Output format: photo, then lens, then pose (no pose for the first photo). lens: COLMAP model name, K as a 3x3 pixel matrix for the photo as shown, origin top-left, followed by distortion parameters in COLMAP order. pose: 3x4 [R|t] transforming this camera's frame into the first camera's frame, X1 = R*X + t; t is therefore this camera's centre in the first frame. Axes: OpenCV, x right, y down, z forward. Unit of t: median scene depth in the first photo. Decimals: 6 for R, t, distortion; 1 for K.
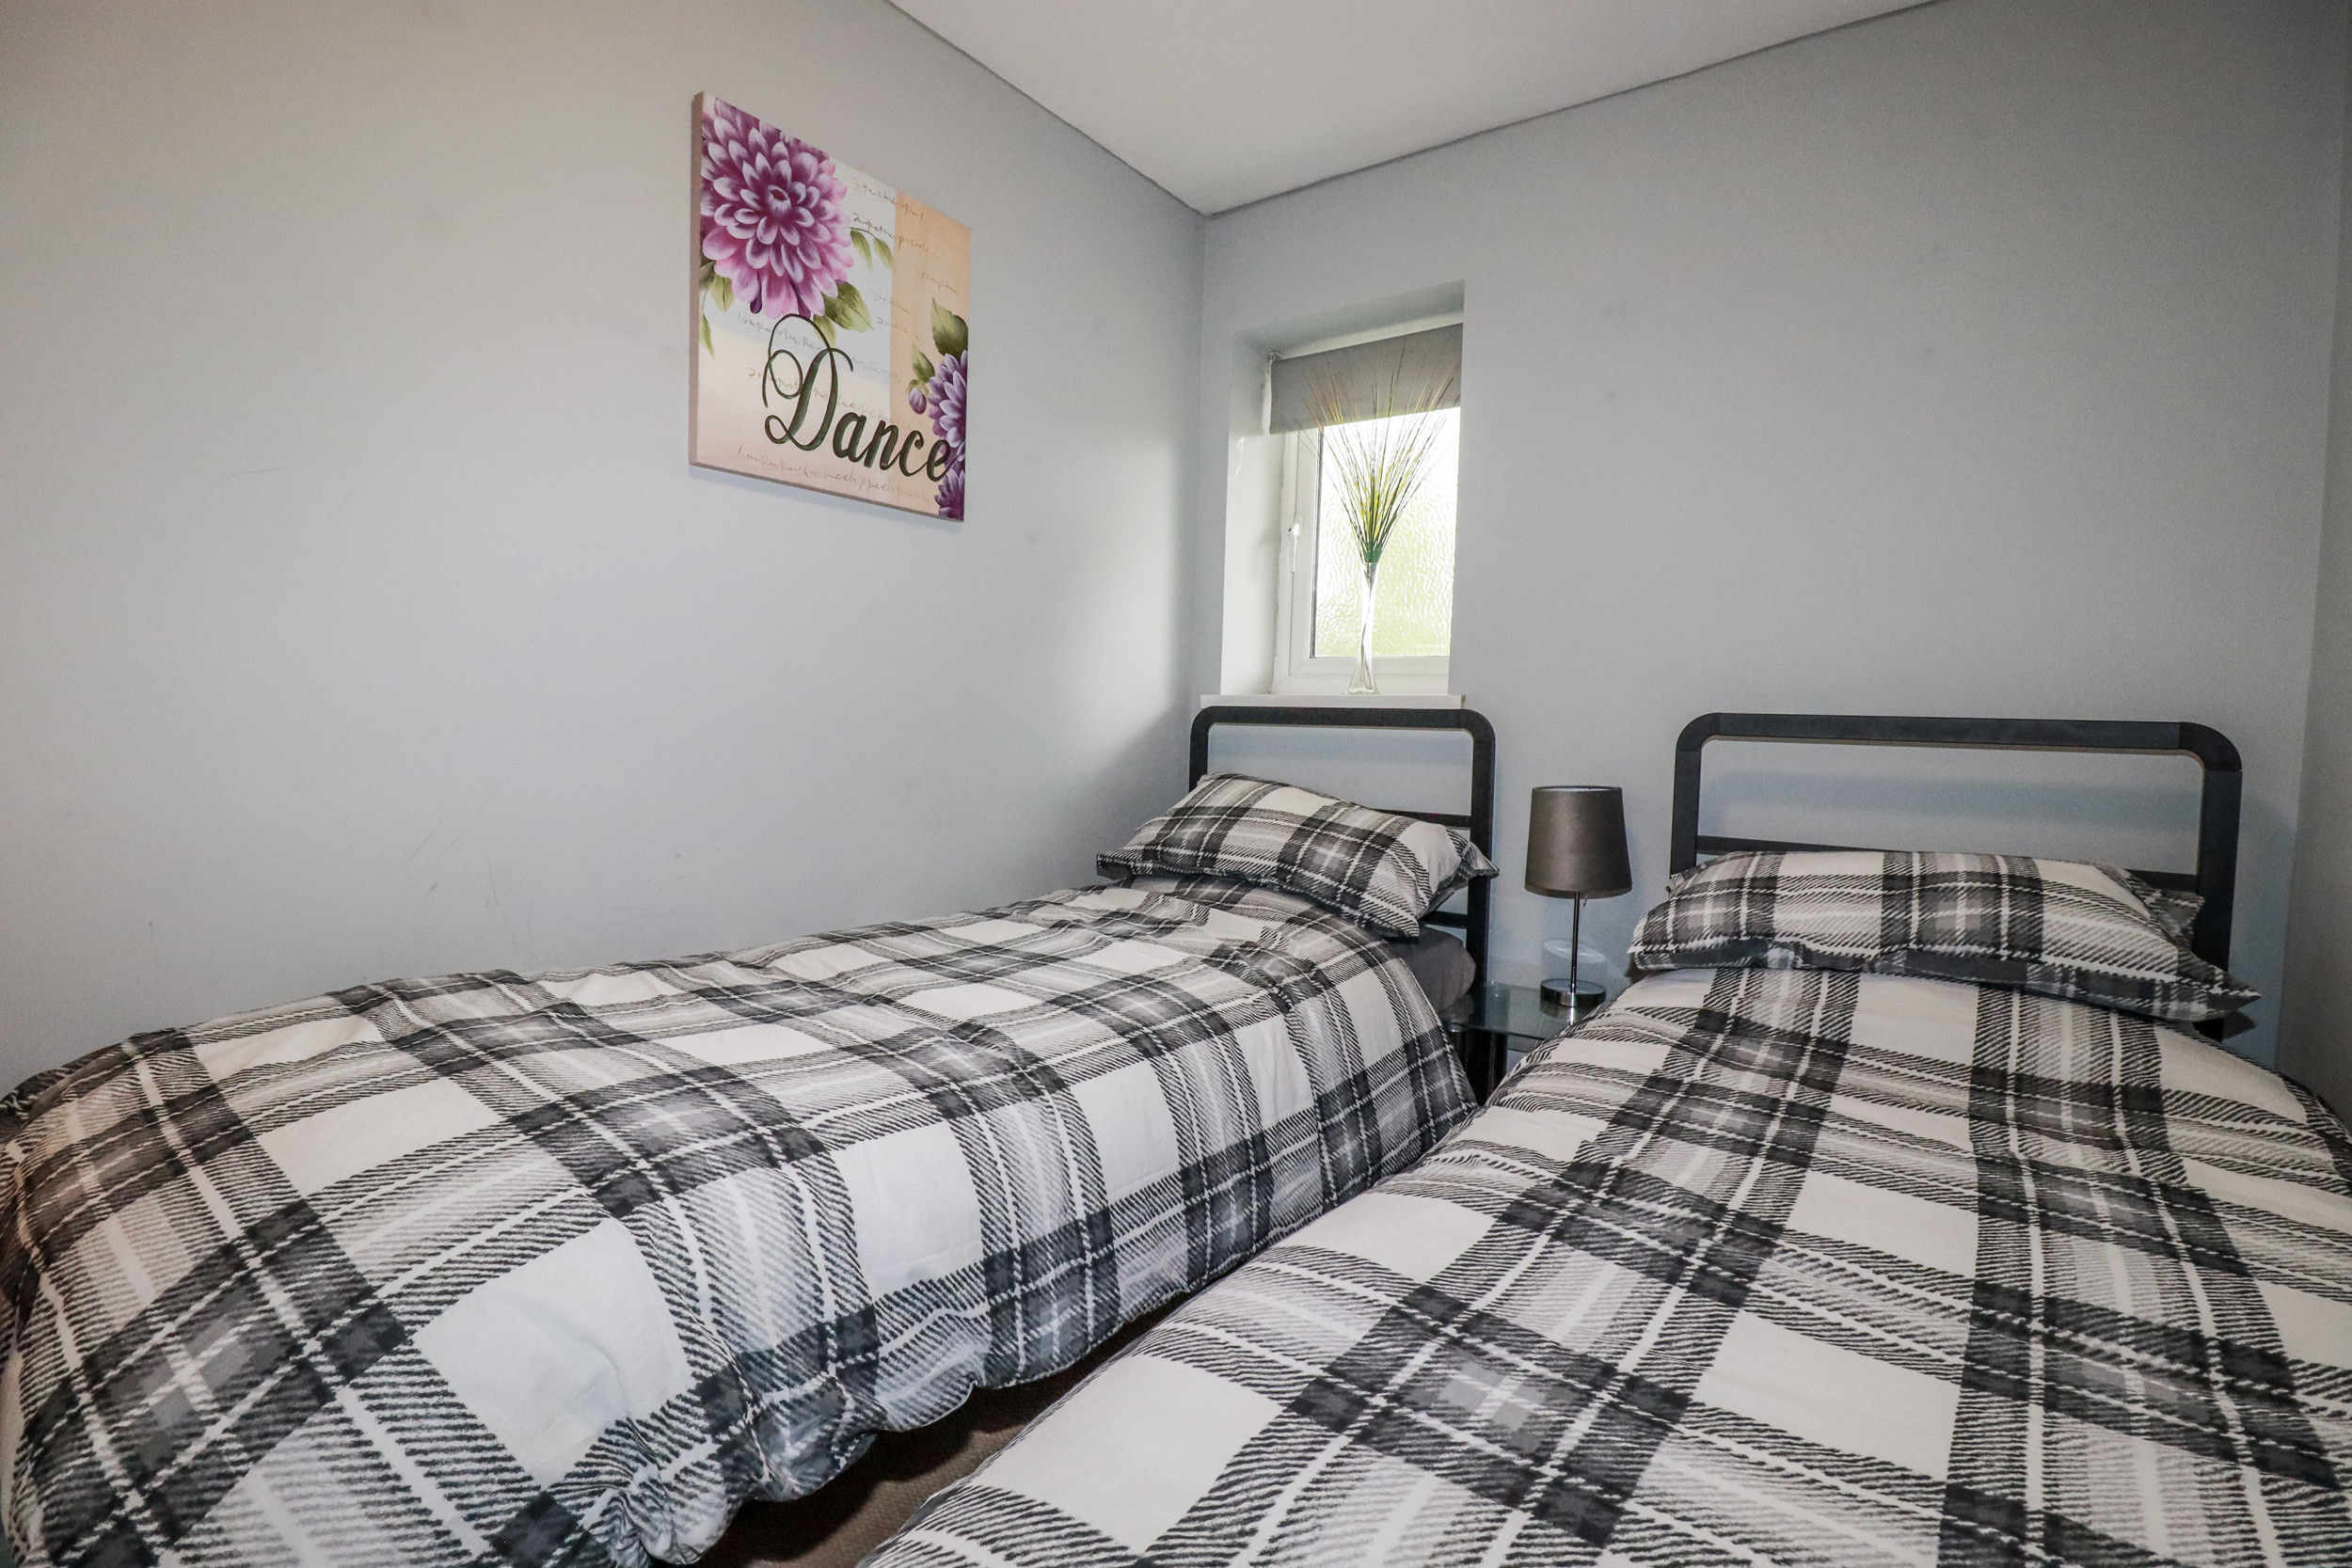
lens RADIAL K [[1085.7, 0, 1176.0], [0, 1085.7, 784.0], [0, 0, 1]] dist [0.003159, -0.016886]
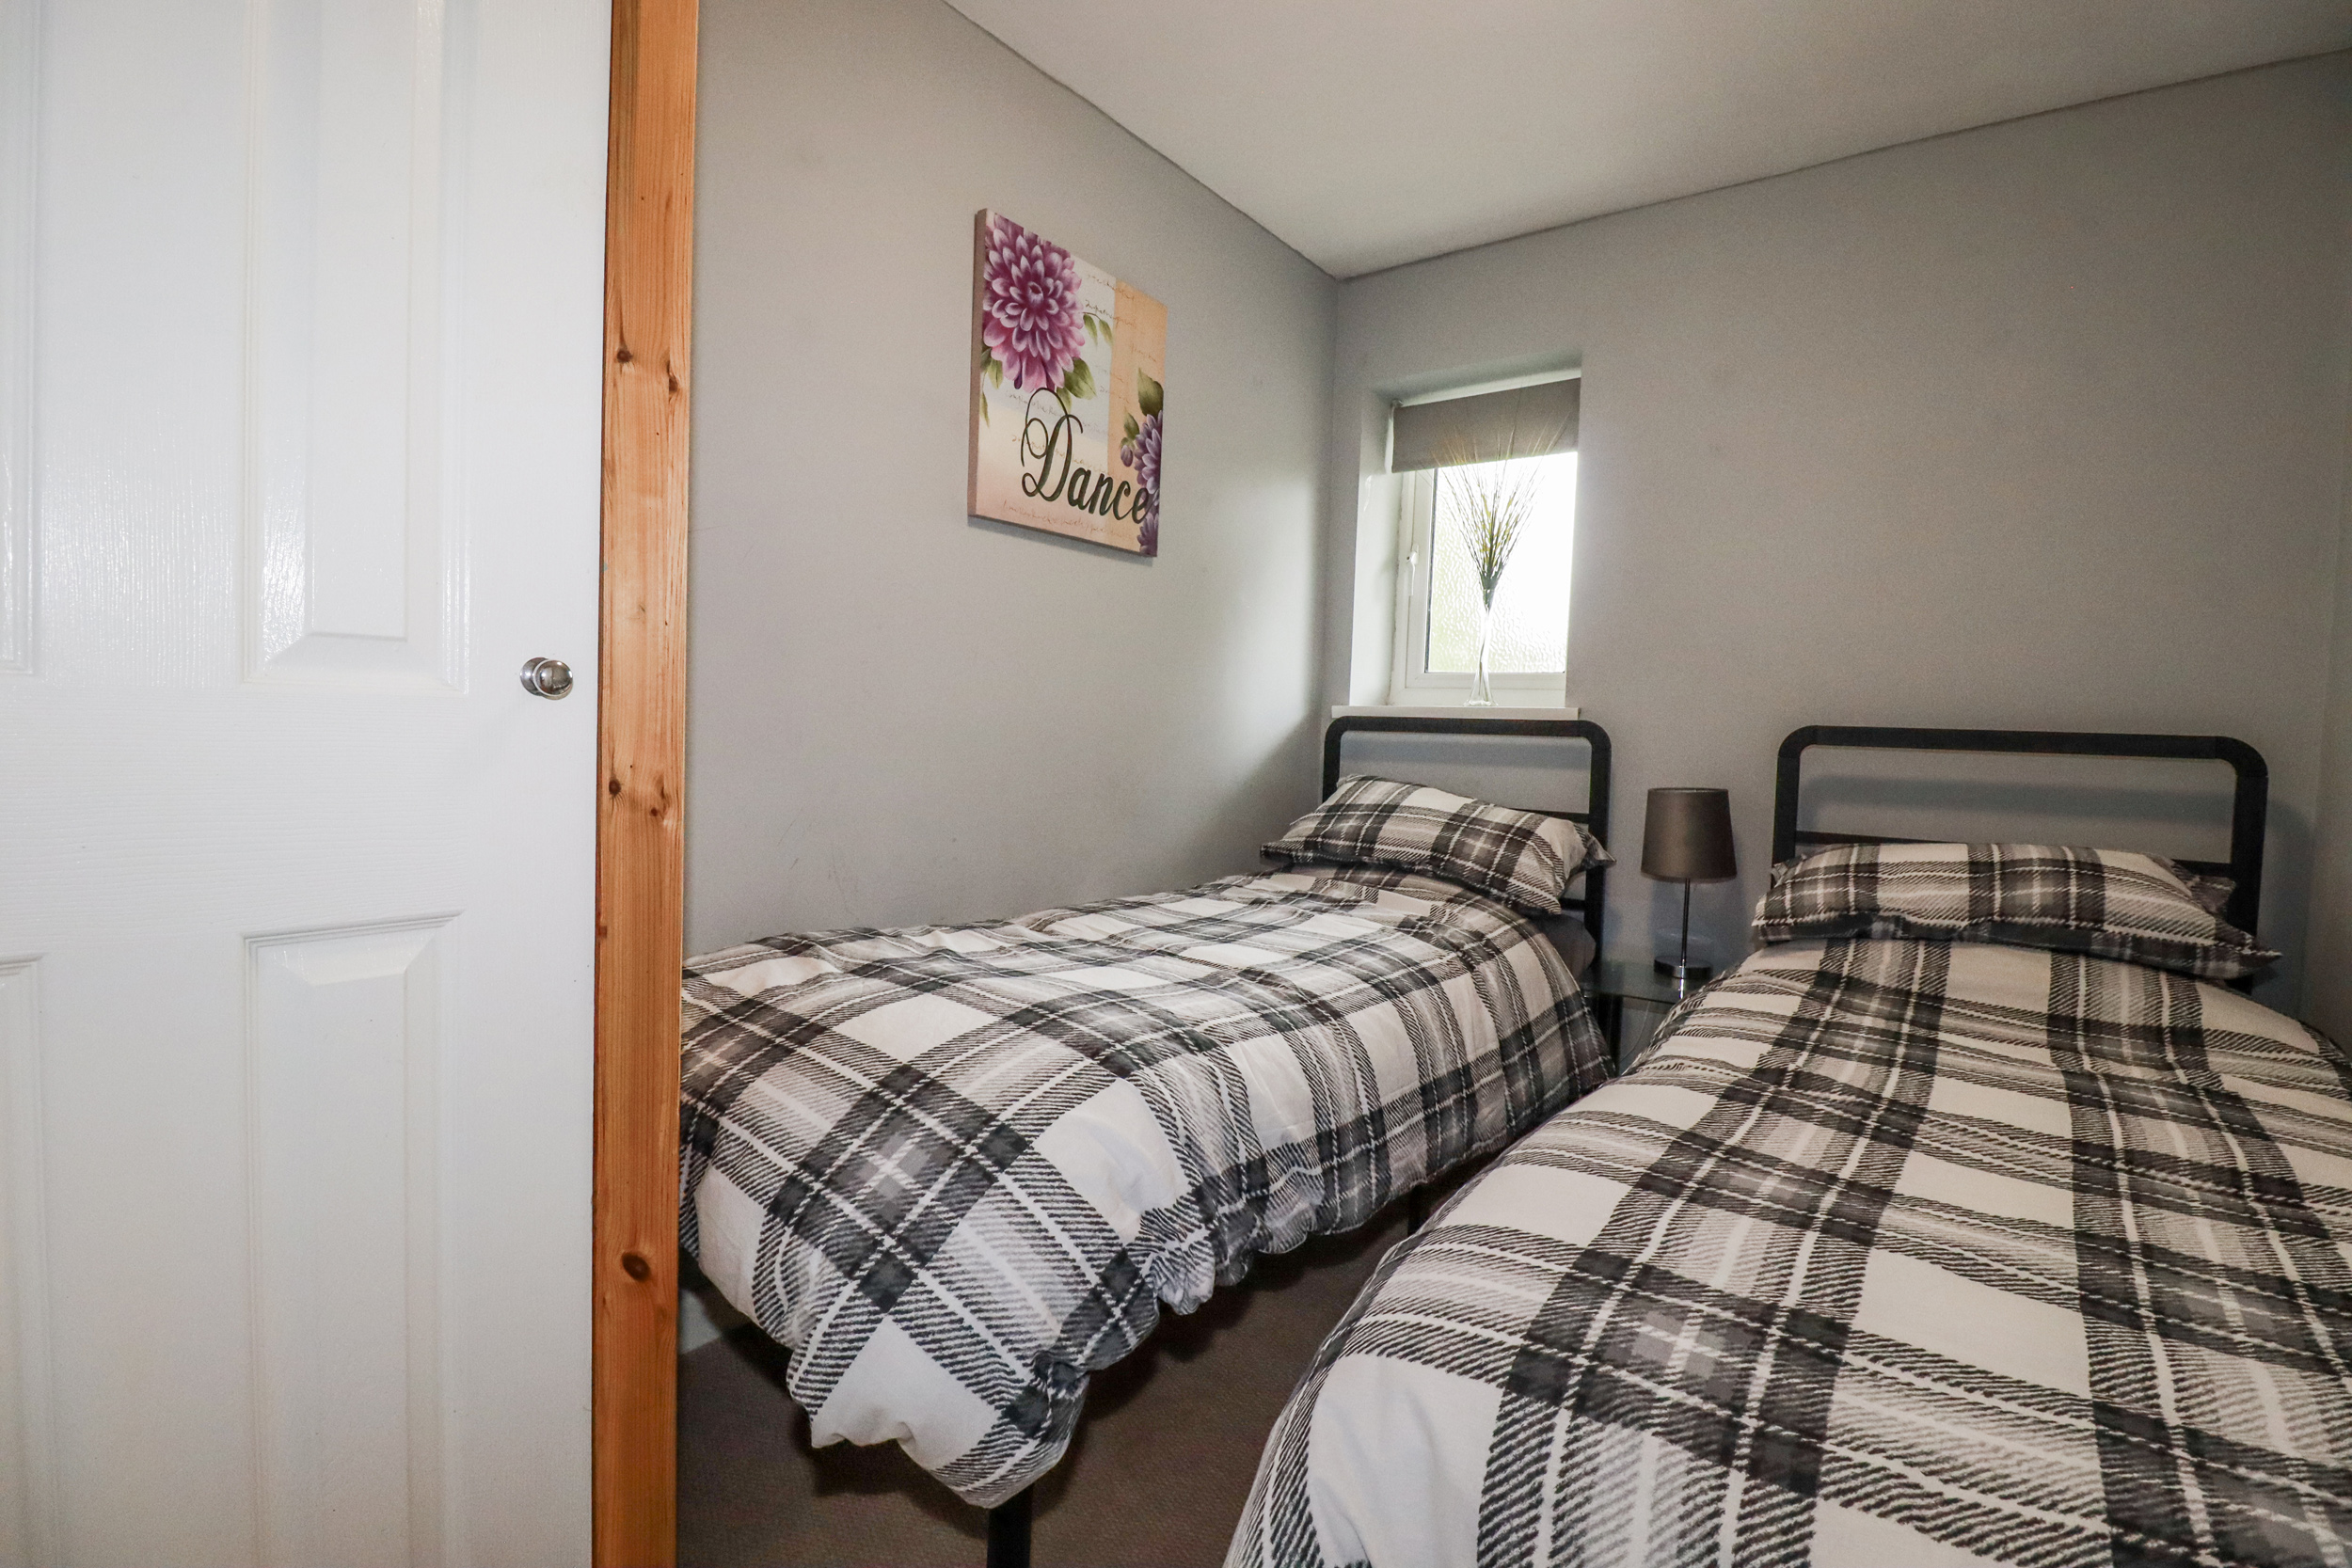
lens RADIAL K [[1085.7, 0, 1176.0], [0, 1085.7, 784.0], [0, 0, 1]] dist [0.003159, -0.016886]
pose [[0.999875, 0.005884, -0.014656, -0.214542], [-0.005947, 0.999973, -0.004288, 0.008307], [0.014630, 0.004374, 0.999883, -0.219974]]
